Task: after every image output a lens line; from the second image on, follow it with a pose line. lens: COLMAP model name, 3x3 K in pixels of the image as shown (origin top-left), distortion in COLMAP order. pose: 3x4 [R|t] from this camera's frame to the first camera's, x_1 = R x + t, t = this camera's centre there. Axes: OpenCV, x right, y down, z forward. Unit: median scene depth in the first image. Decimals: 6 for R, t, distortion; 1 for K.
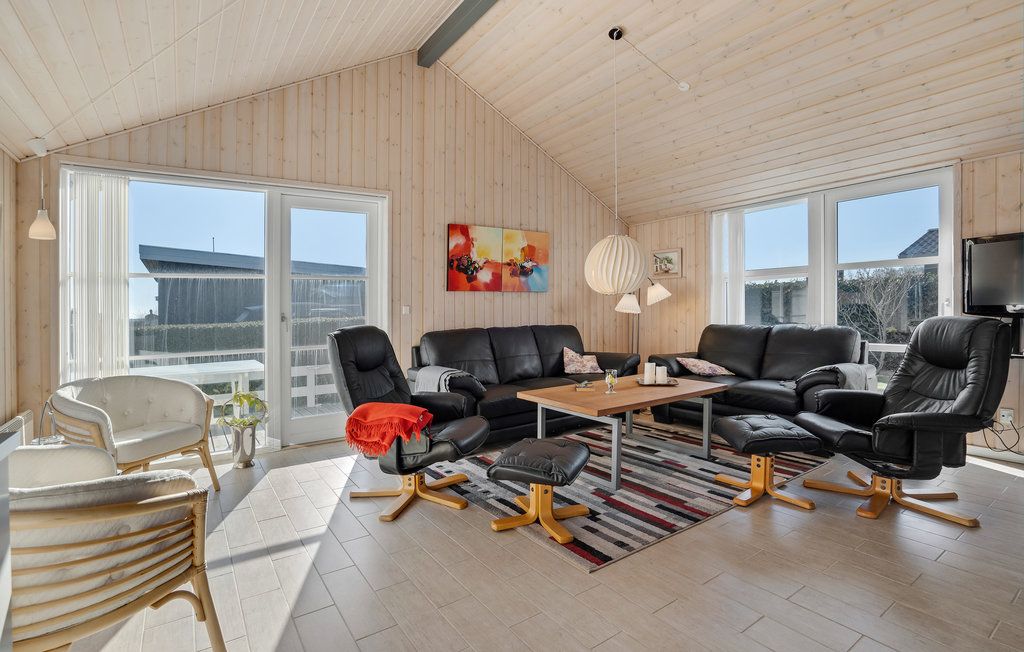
lens RADIAL K [[481.2, 0, 512.0], [0, 481.2, 326.0], [0, 0, 1]] dist [-0.014969, 0.000439]
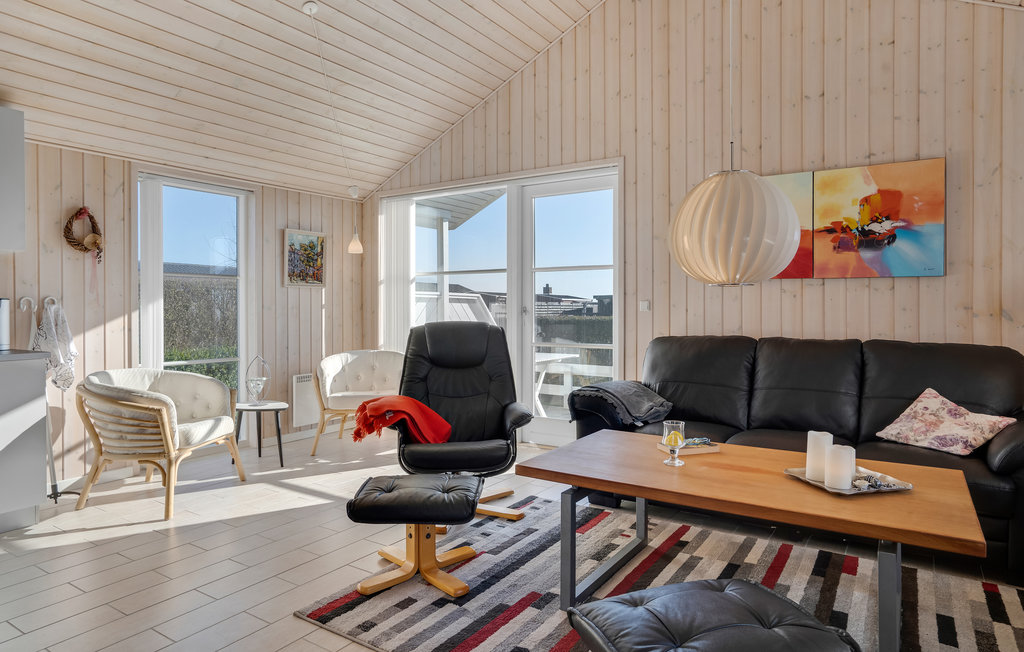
lens RADIAL K [[620.6, 0, 512.4], [0, 620.6, 316.1], [0, 0, 1]] dist [0.000593, 0.000234]
pose [[0.383710, 0.038727, -0.922641, 0.661221], [-0.045594, 0.998696, 0.022957, -0.032642], [0.922327, 0.033258, 0.384975, 0.457989]]
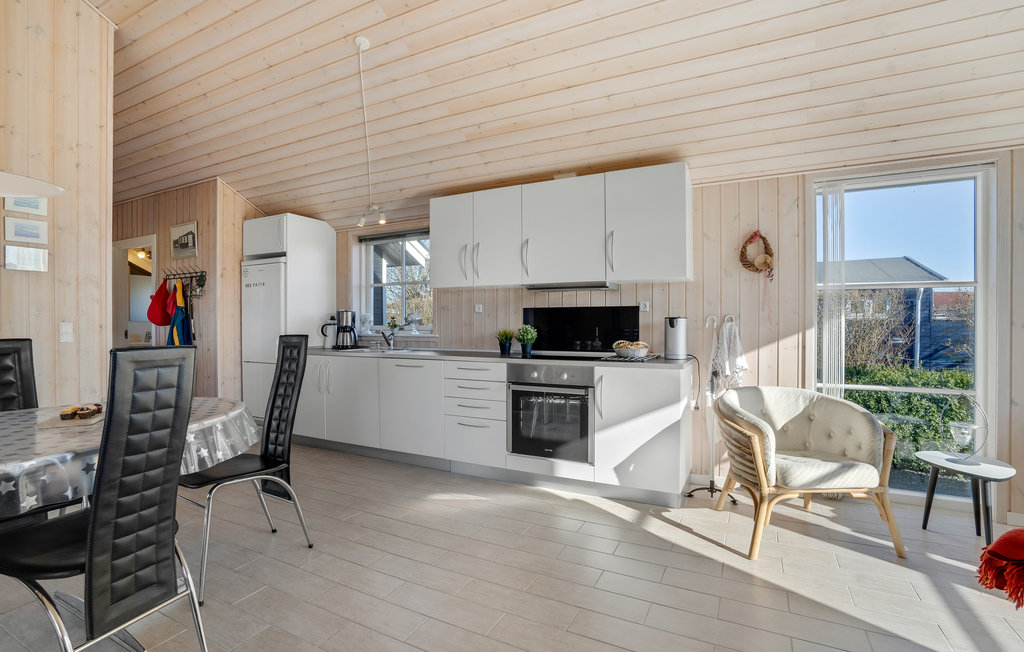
lens RADIAL K [[481.2, 0, 512.0], [0, 481.2, 326.0], [0, 0, 1]] dist [-0.014969, 0.000439]
pose [[-0.877163, 0.029869, -0.479263, 0.278471], [0.003883, 0.998472, 0.055121, -0.036520], [0.480177, 0.046489, -0.875939, 0.701395]]
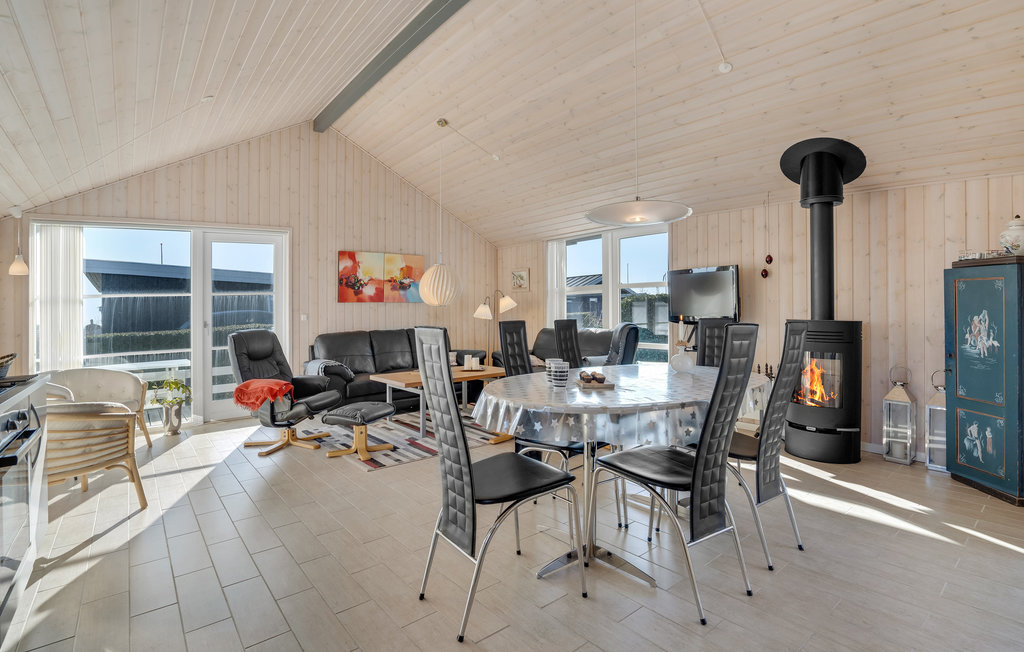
lens RADIAL K [[488.0, 0, 491.3], [0, 488.0, 321.5], [0, 0, 1]] dist [-0.045937, 0.076240]
pose [[0.999170, -0.003213, 0.040601, 0.262127], [0.003901, 0.999850, -0.016867, 0.002769], [-0.040541, 0.017012, 0.999033, -0.378945]]
